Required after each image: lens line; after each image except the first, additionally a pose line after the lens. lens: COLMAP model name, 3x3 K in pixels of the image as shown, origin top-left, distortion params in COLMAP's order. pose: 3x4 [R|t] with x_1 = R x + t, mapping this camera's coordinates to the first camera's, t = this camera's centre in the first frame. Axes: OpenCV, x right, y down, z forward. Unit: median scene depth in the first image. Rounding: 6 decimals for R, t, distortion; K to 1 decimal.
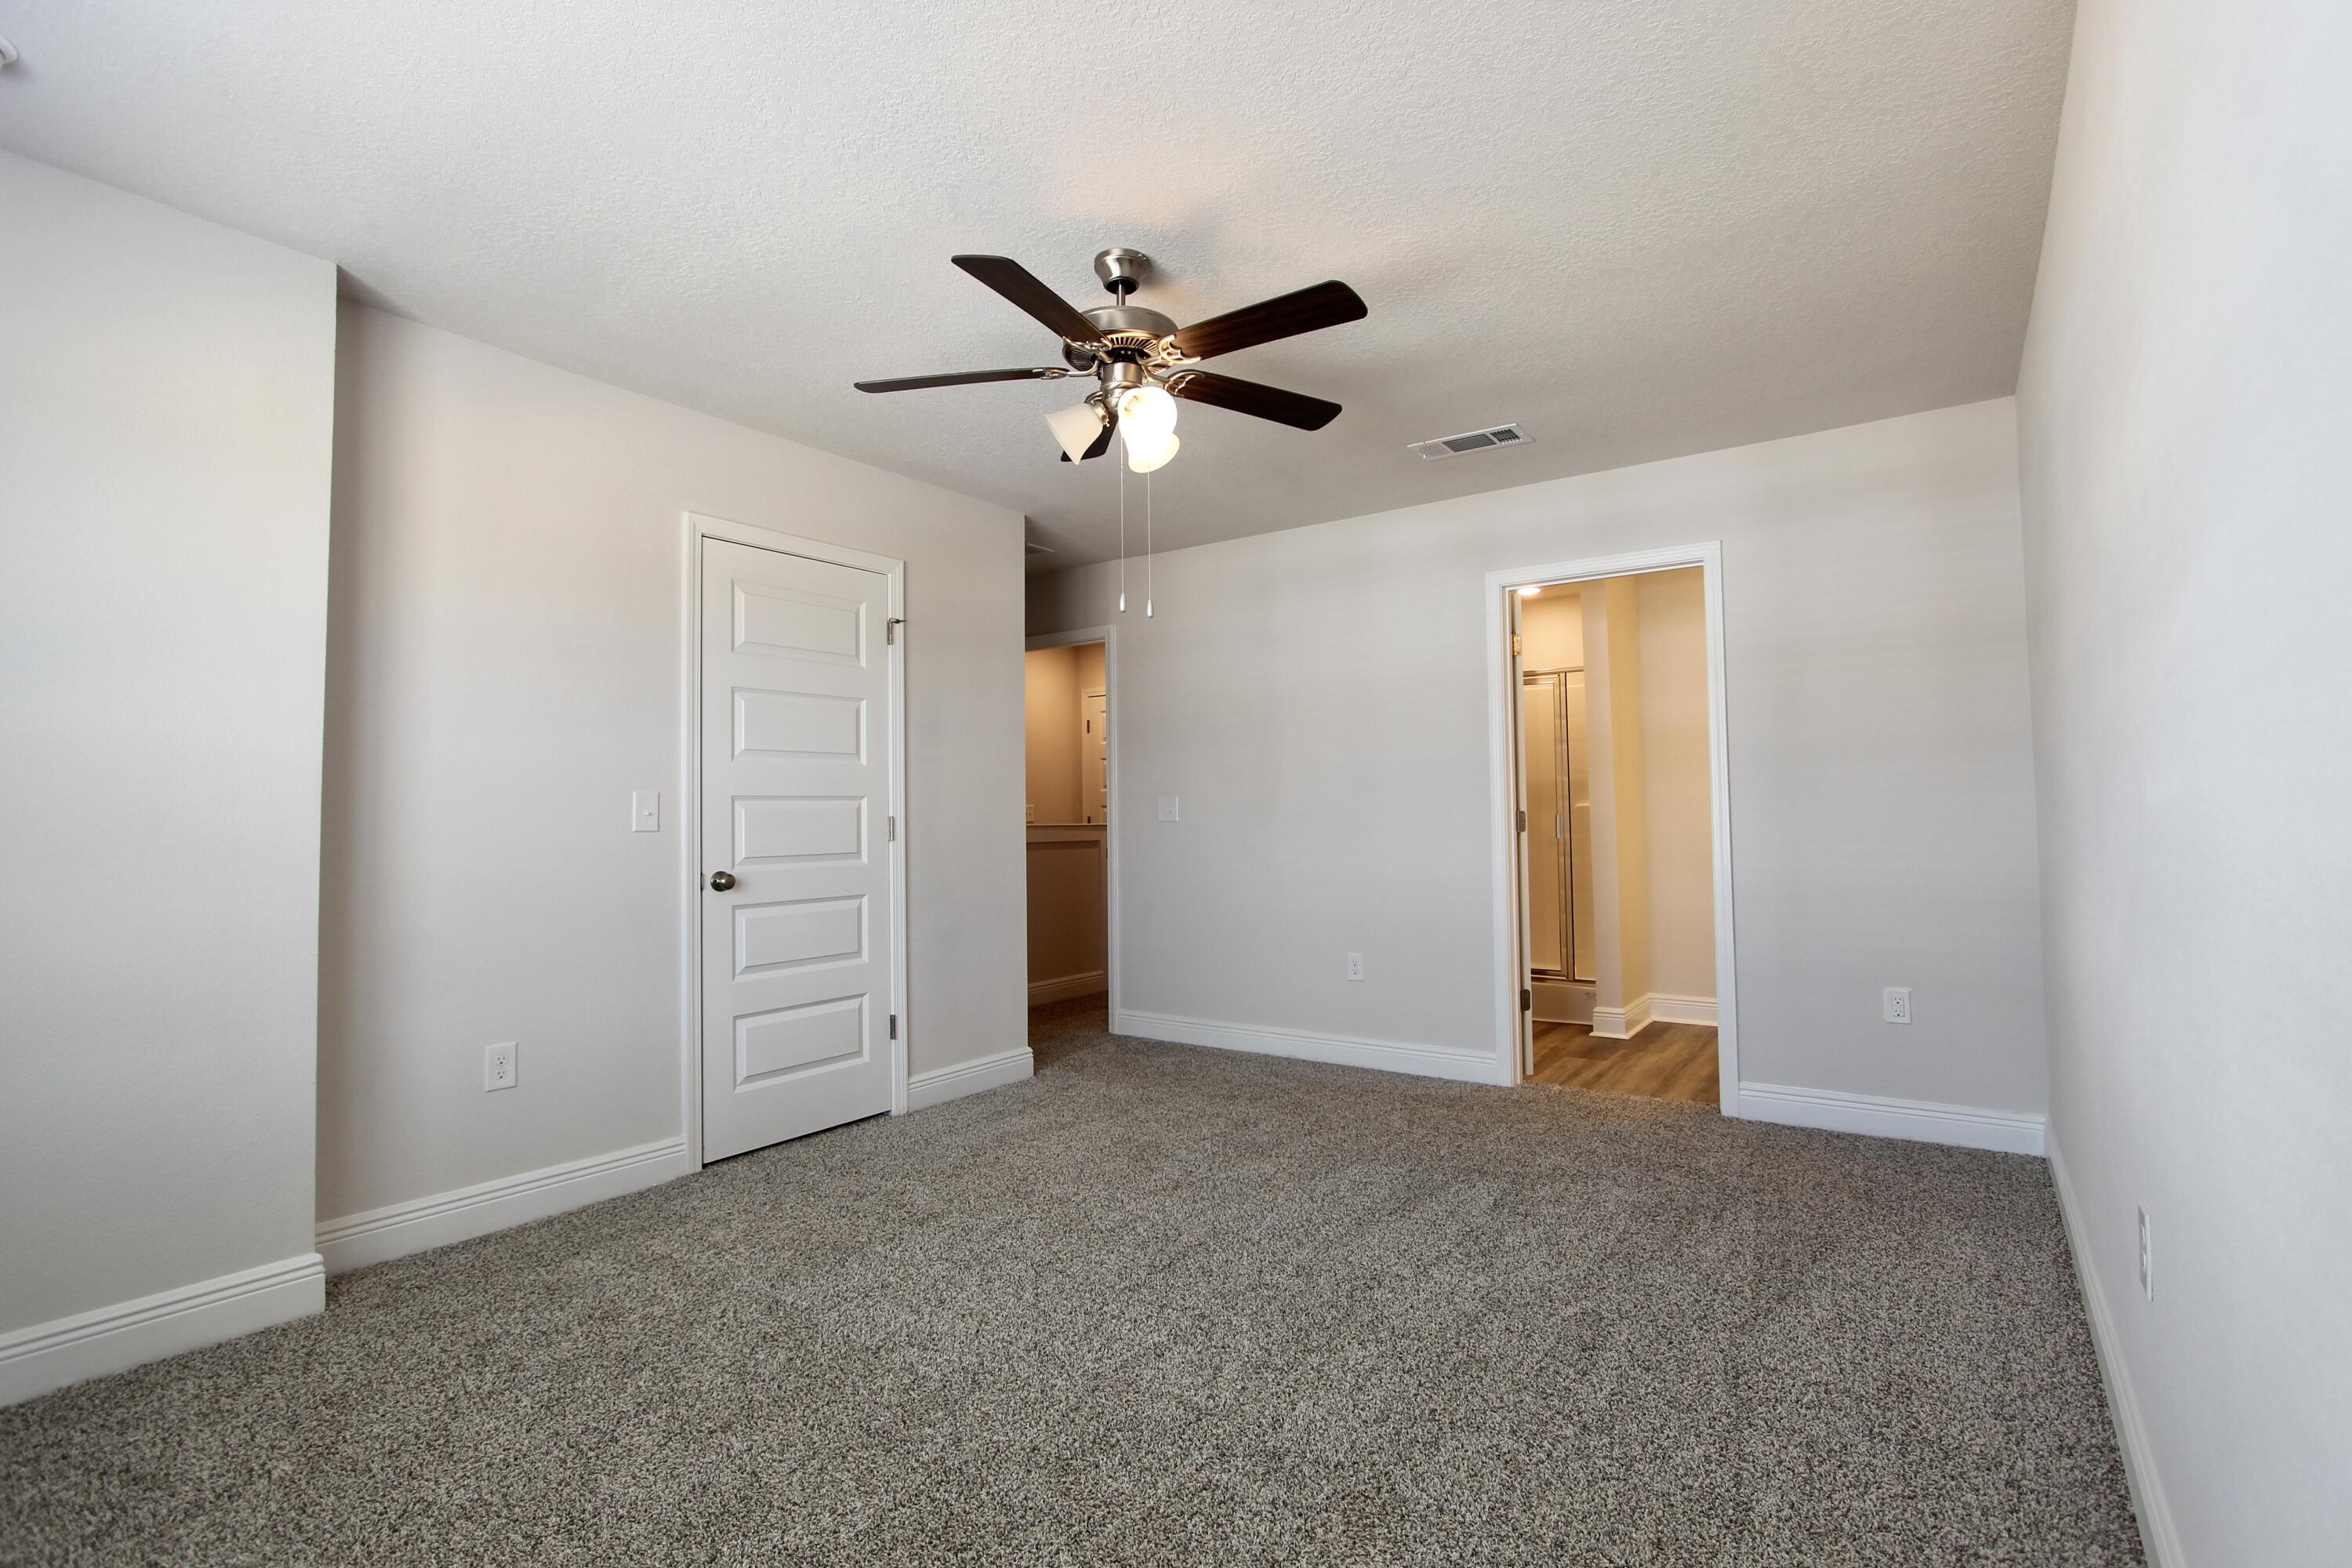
lens RADIAL K [[1086.4, 0, 1172.8], [0, 1086.4, 776.1], [0, 0, 1]] dist [-0.016200, 0.001264]
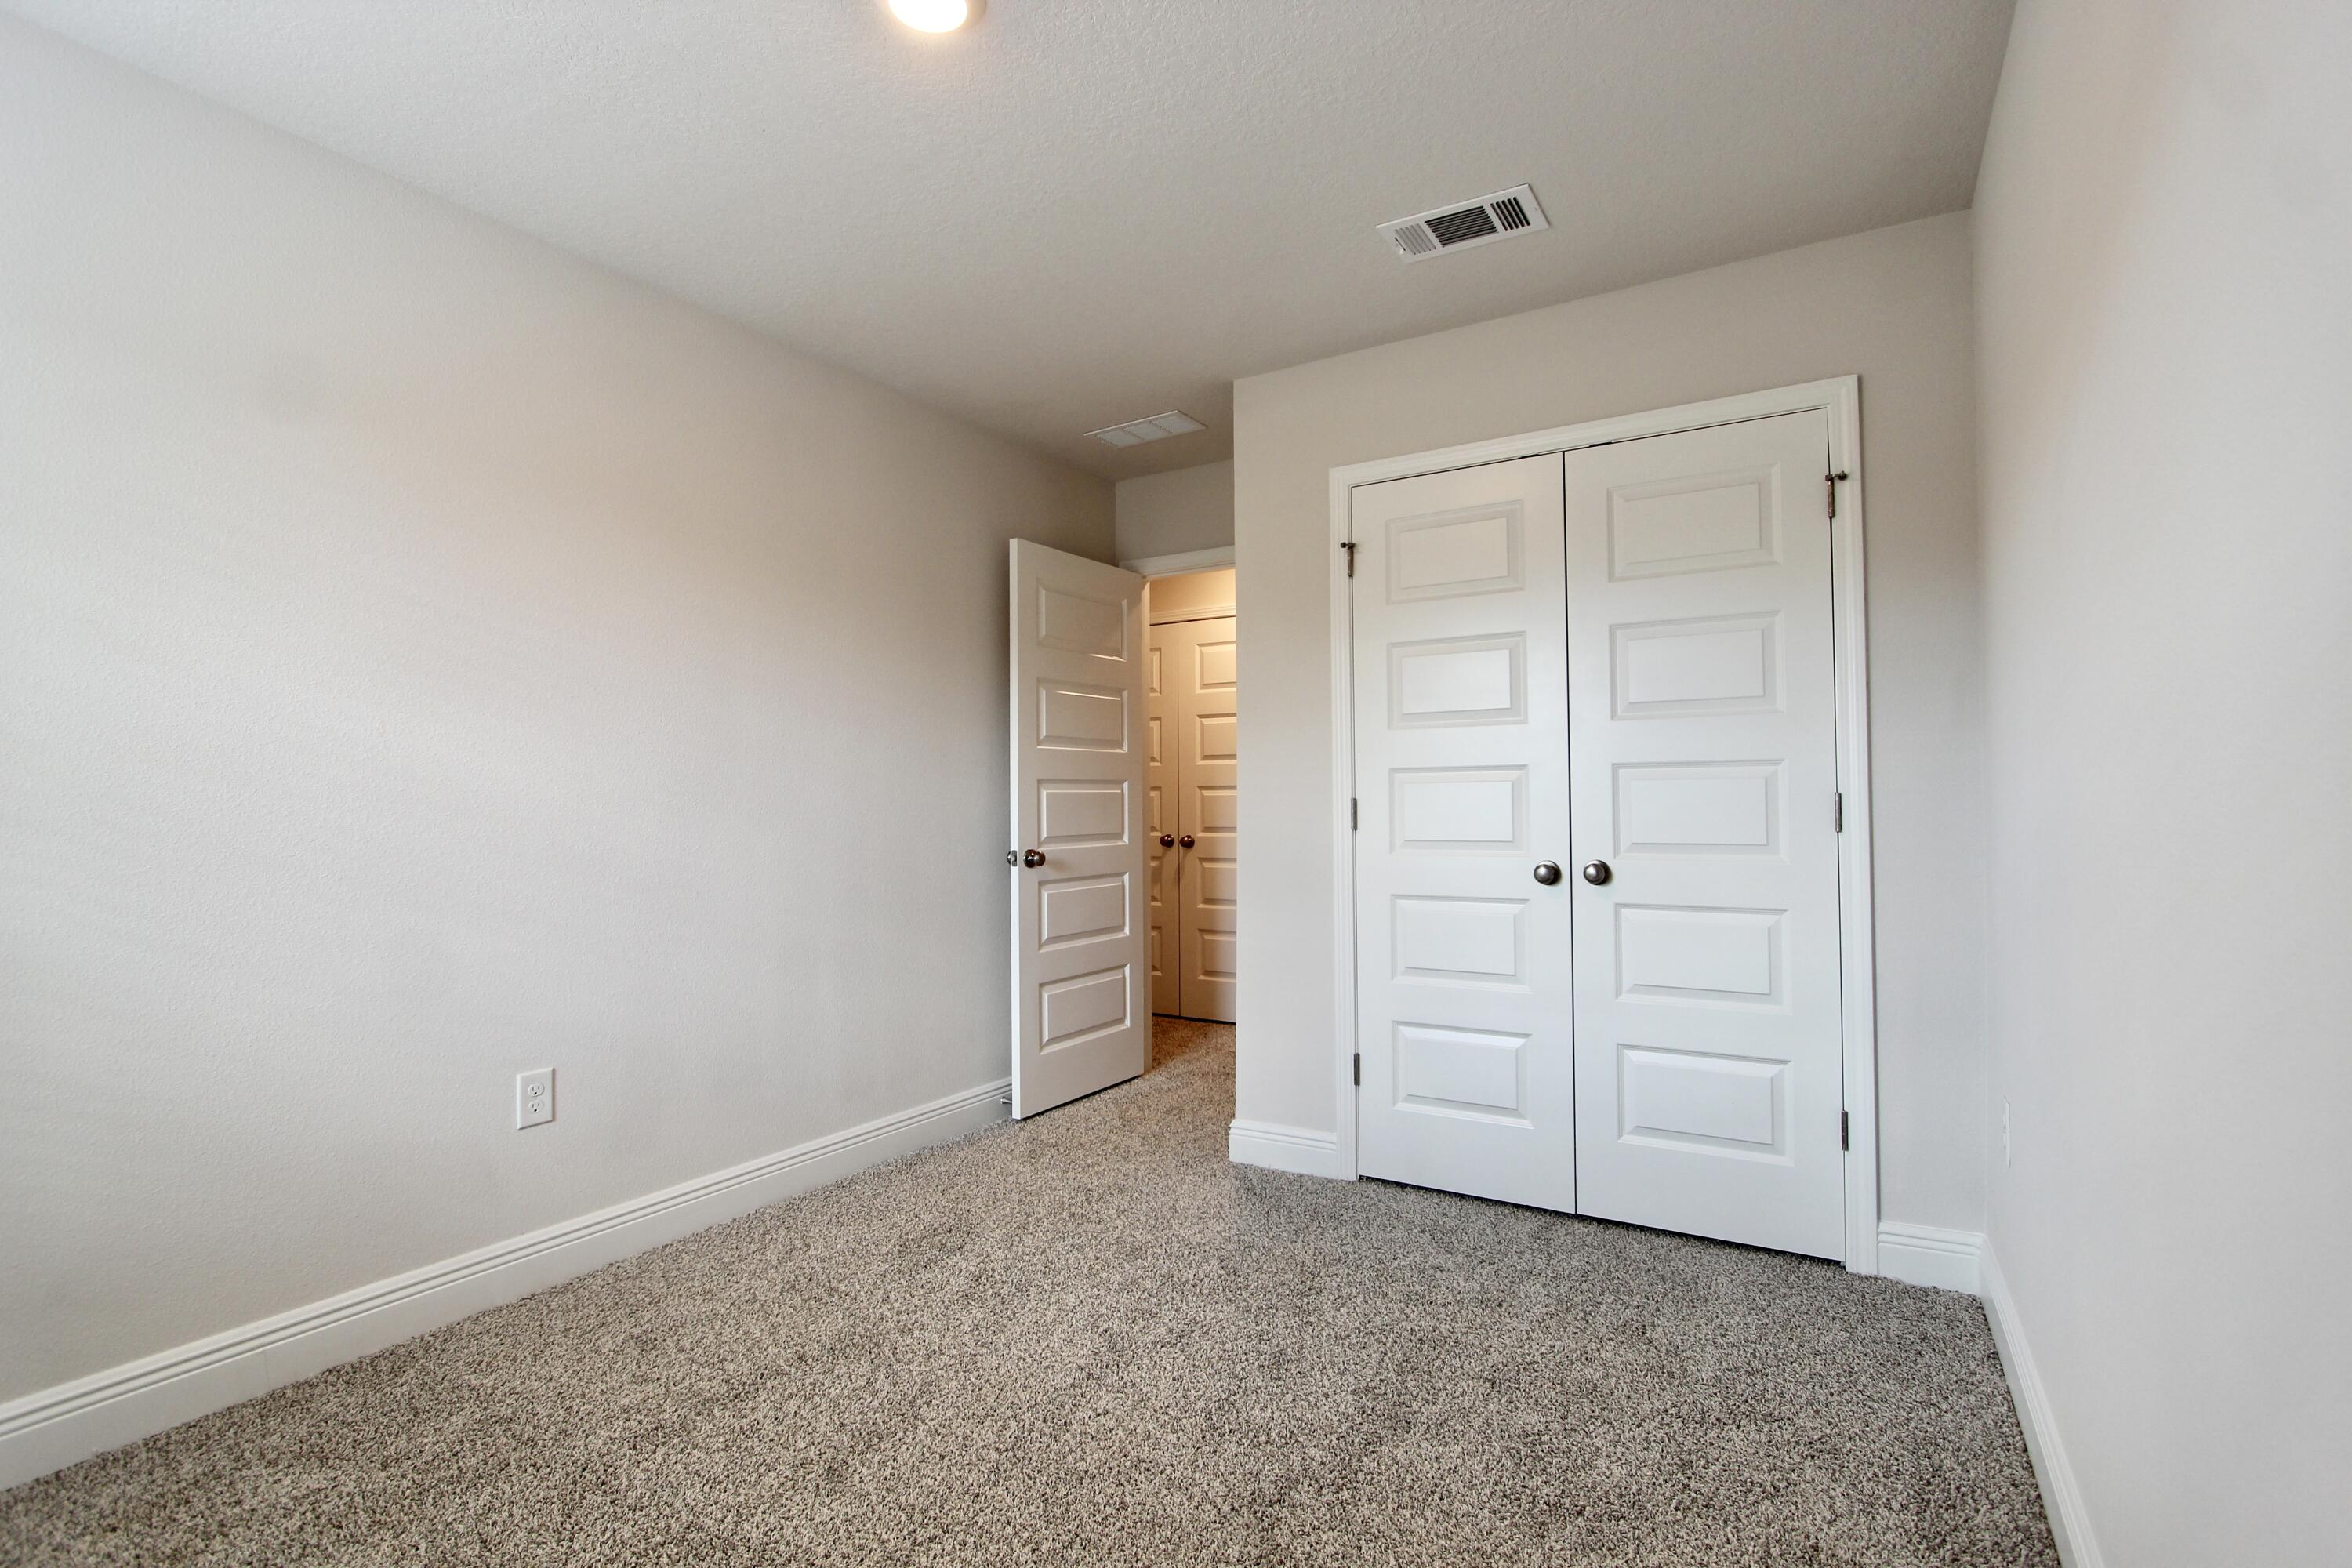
lens RADIAL K [[1086.4, 0, 1172.8], [0, 1086.4, 776.1], [0, 0, 1]] dist [-0.016200, 0.001264]
pose [[0.057674, -0.014797, -0.998226, 0.621366], [0.040790, 0.999090, -0.012453, 0.036918], [0.997502, -0.040000, 0.058225, 1.066121]]
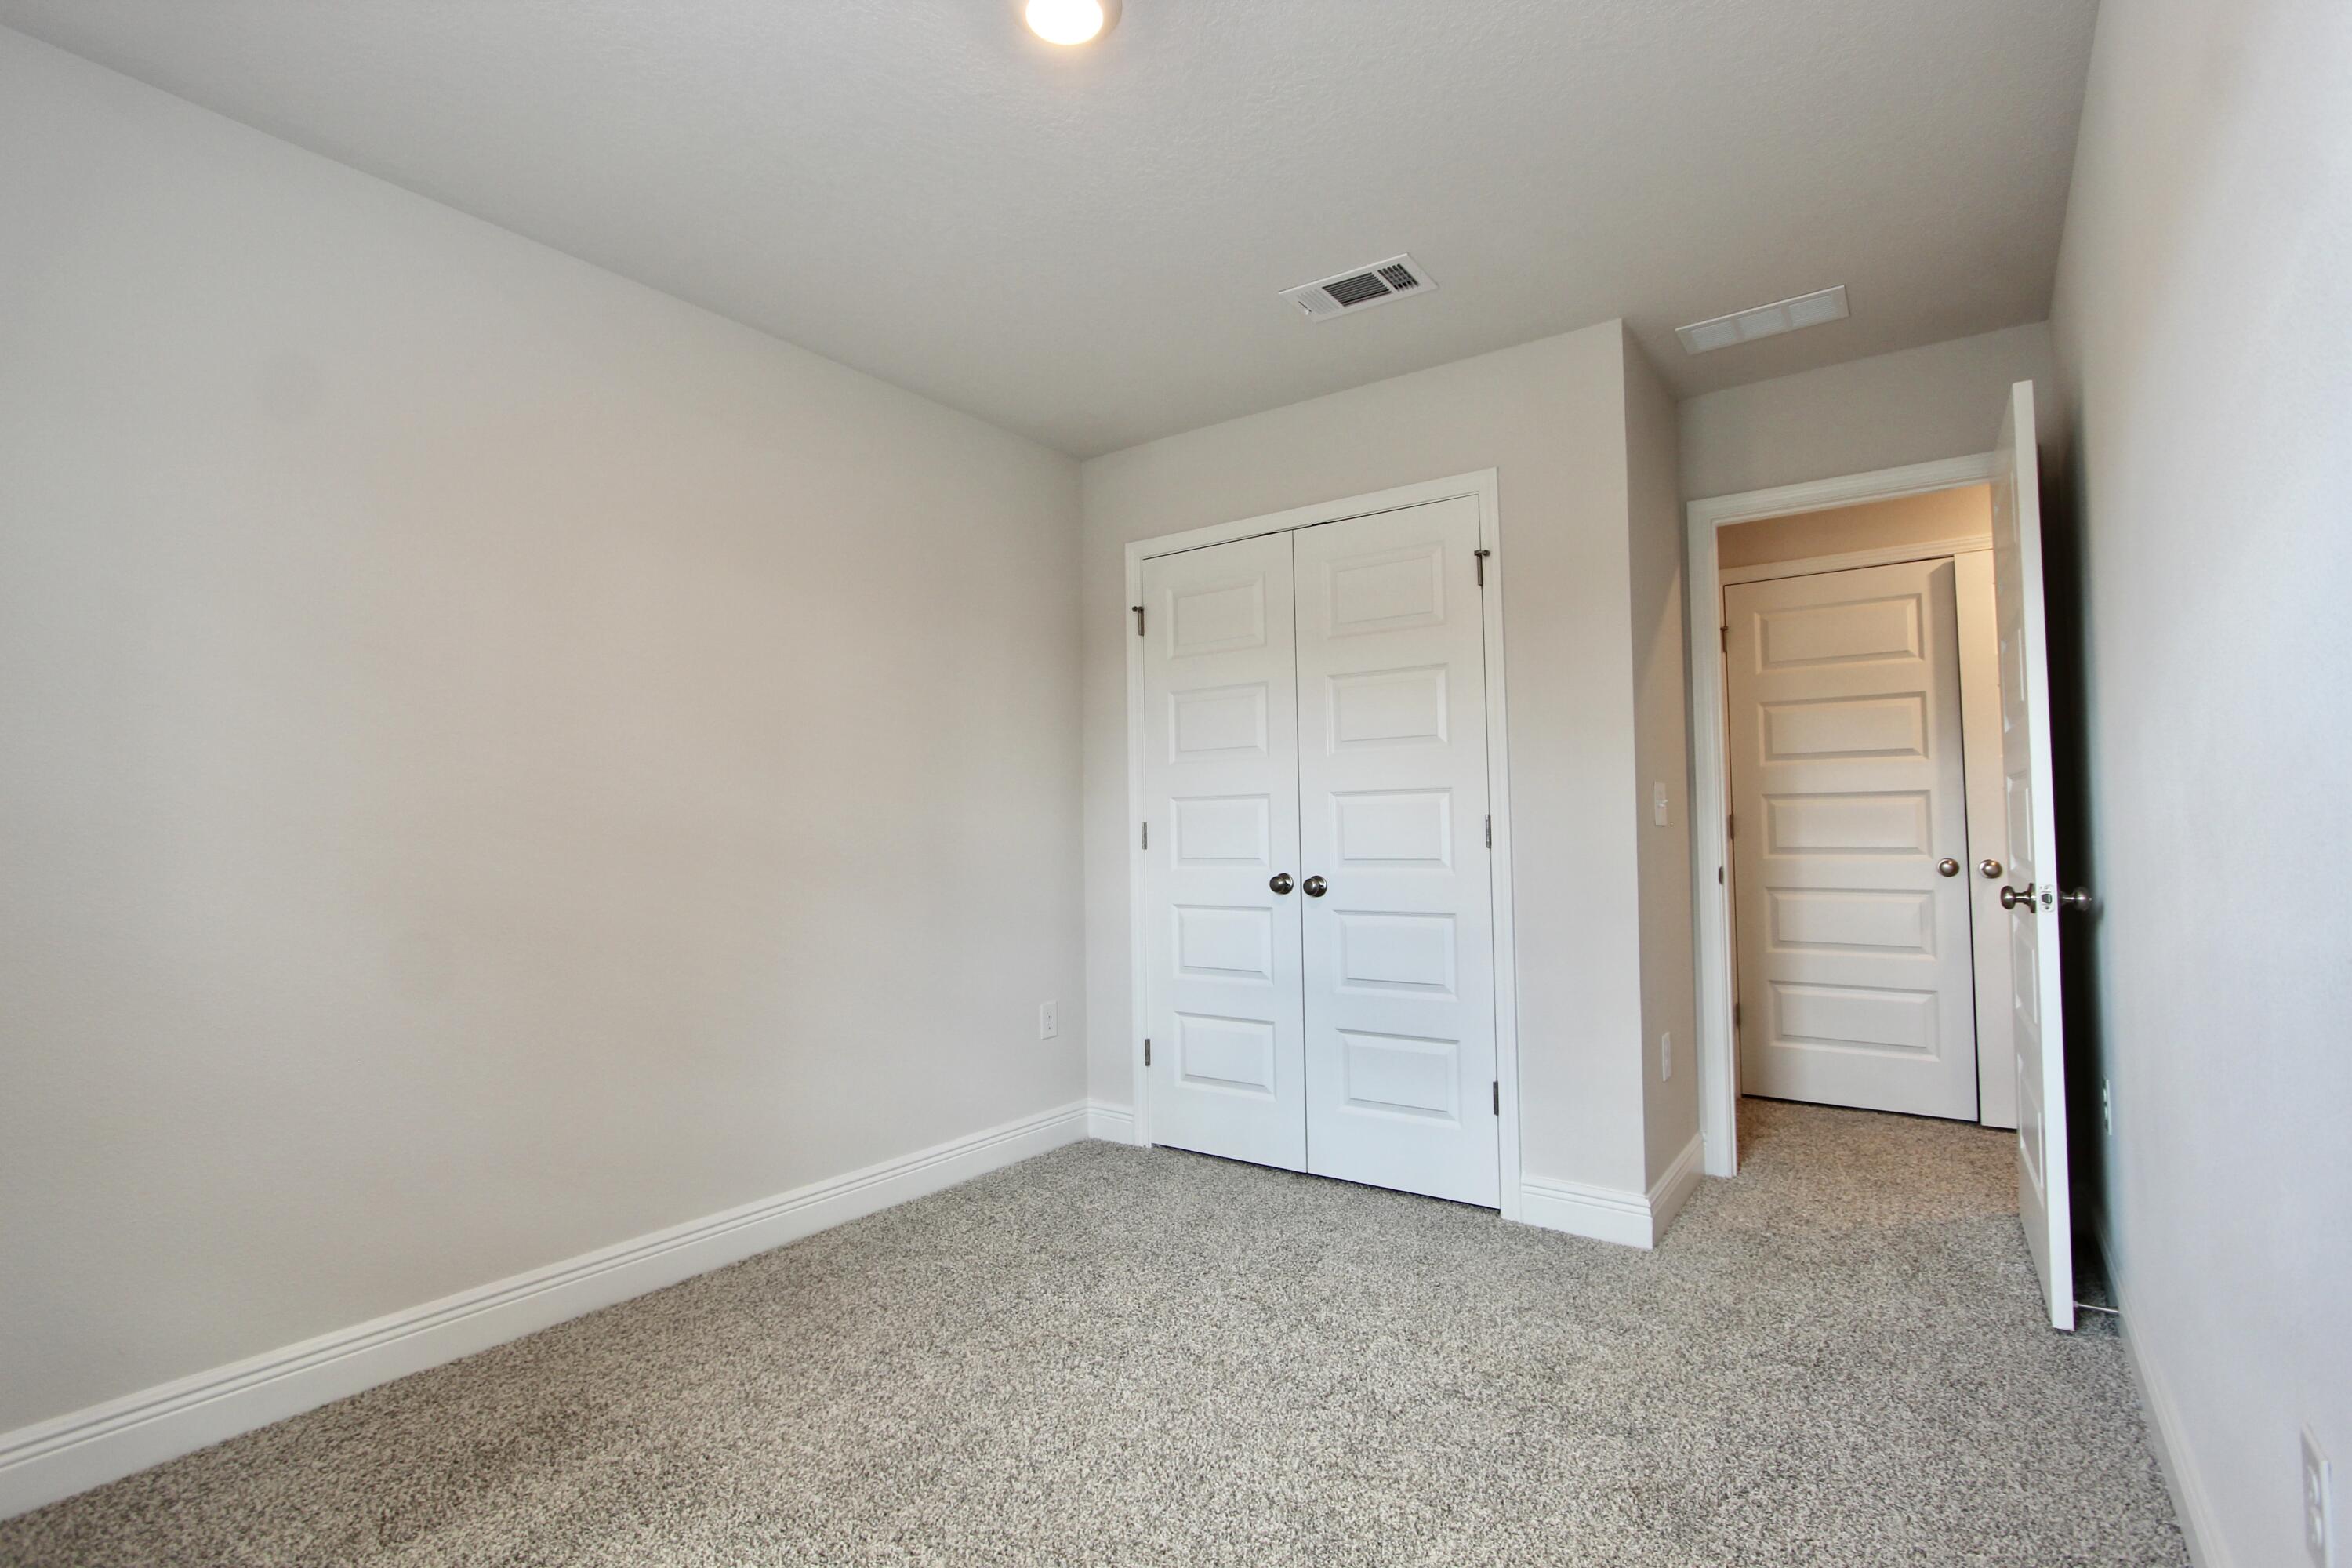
lens RADIAL K [[1085.2, 0, 1183.5], [0, 1085.2, 799.3], [0, 0, 1]] dist [0.017326, 0.000228]
pose [[0.005215, -0.013509, -0.999895, 0.902668], [0.048786, 0.998722, -0.013238, 0.047029], [0.998796, -0.048711, 0.005867, 1.443617]]
